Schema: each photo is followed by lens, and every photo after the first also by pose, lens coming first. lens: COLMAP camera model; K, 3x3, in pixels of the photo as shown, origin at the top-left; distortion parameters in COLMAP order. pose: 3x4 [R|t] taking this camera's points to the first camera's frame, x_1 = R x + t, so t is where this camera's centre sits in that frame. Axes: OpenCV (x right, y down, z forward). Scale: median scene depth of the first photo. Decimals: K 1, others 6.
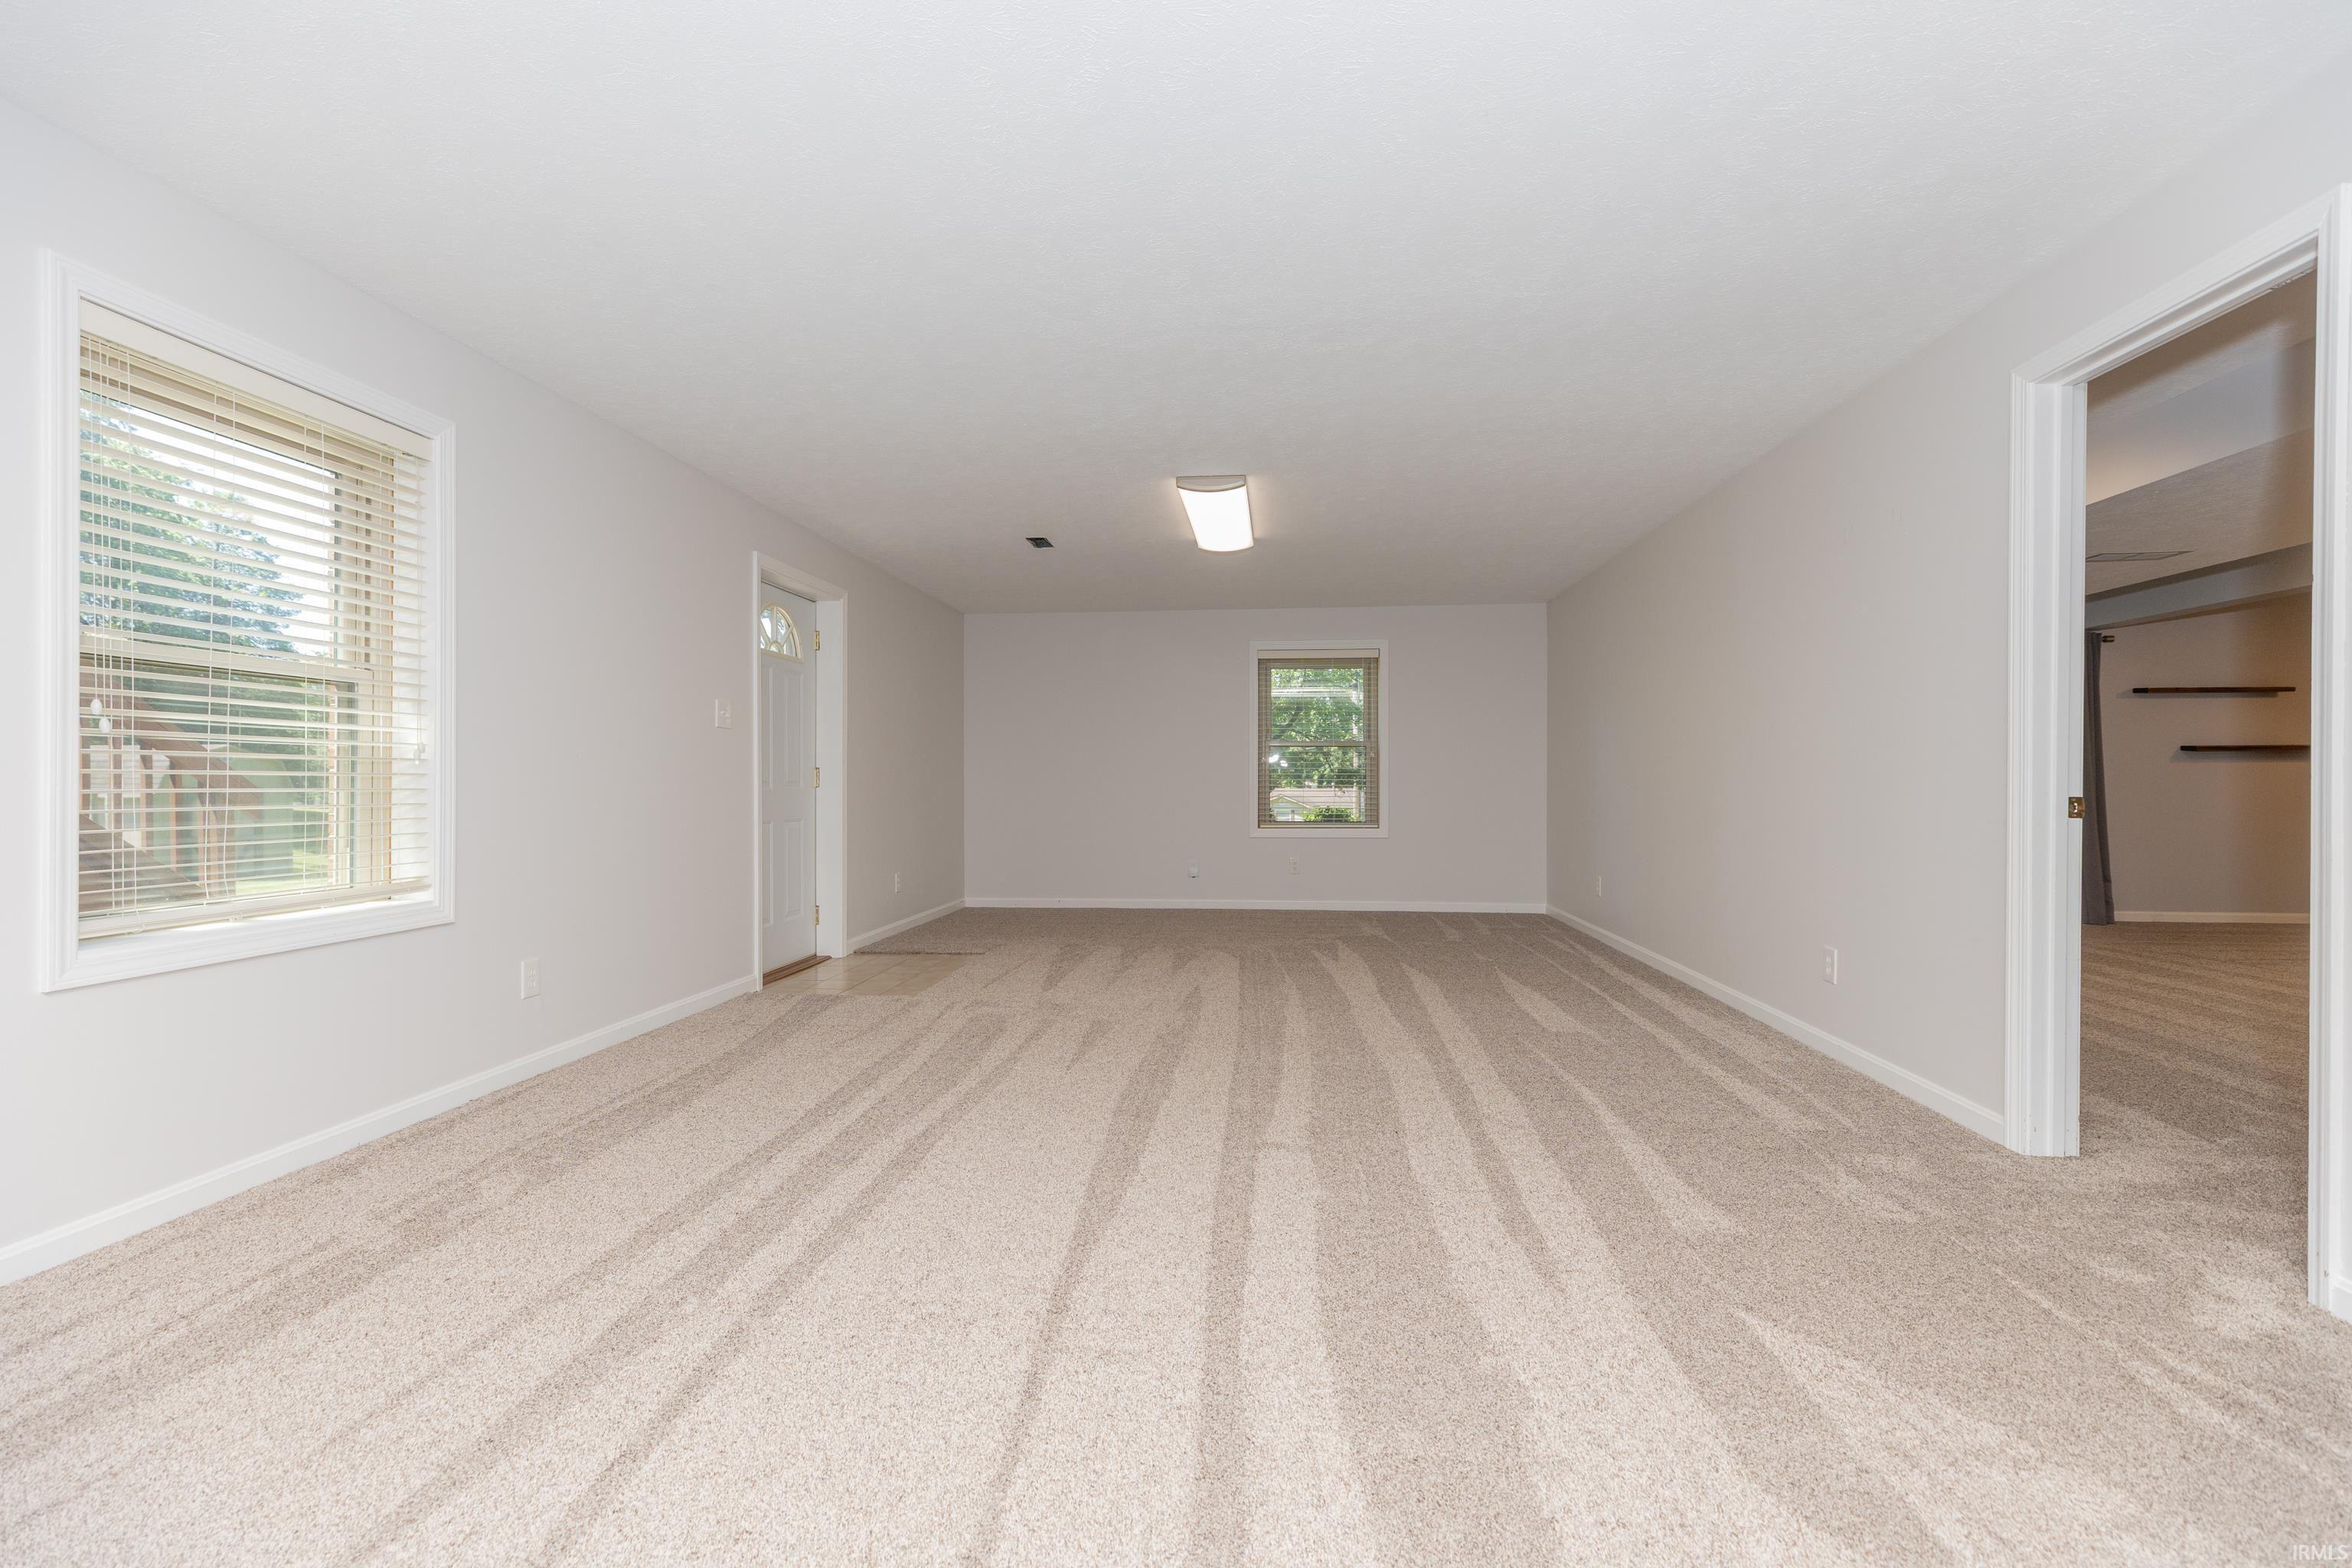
lens RADIAL K [[1042.6, 0, 1176.0], [0, 1042.6, 784.0], [0, 0, 1]] dist [0.002428, -0.000179]
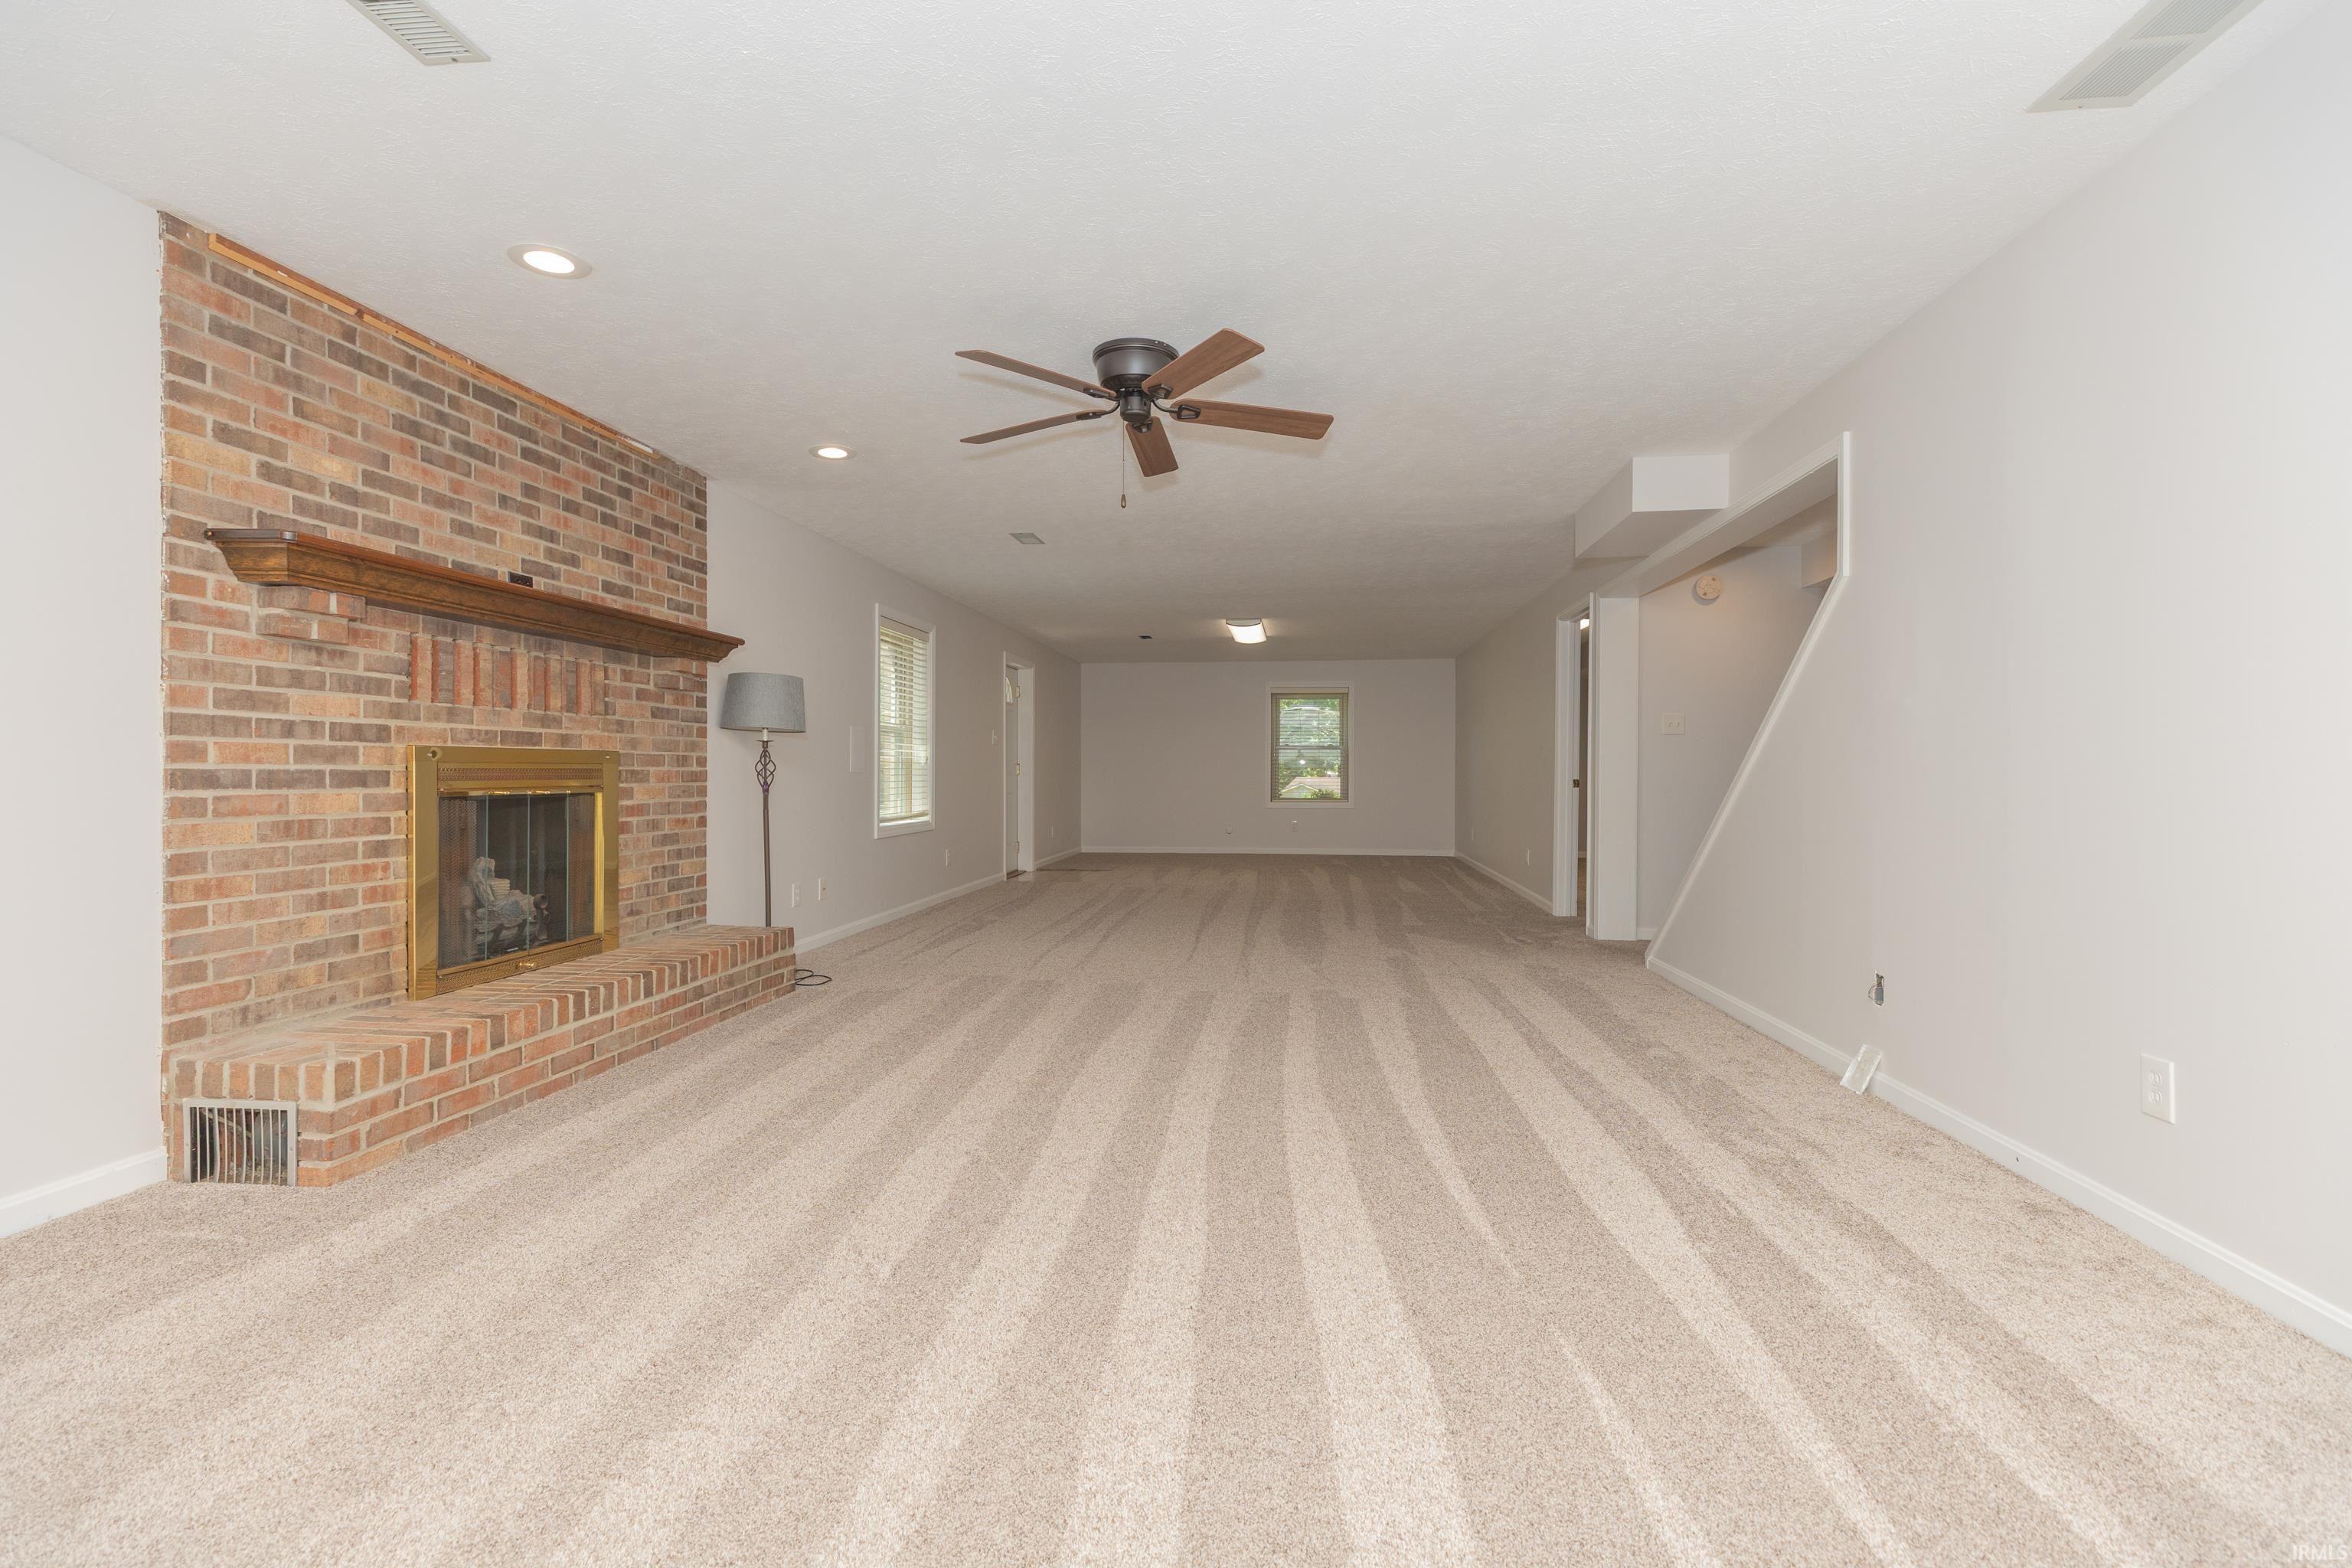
lens RADIAL K [[1042.6, 0, 1176.0], [0, 1042.6, 784.0], [0, 0, 1]] dist [0.002428, -0.000179]
pose [[0.999751, 0.001625, -0.022254, -0.036671], [-0.001408, 0.999951, 0.009793, 0.000423], [0.022269, -0.009760, 0.999704, -0.730209]]
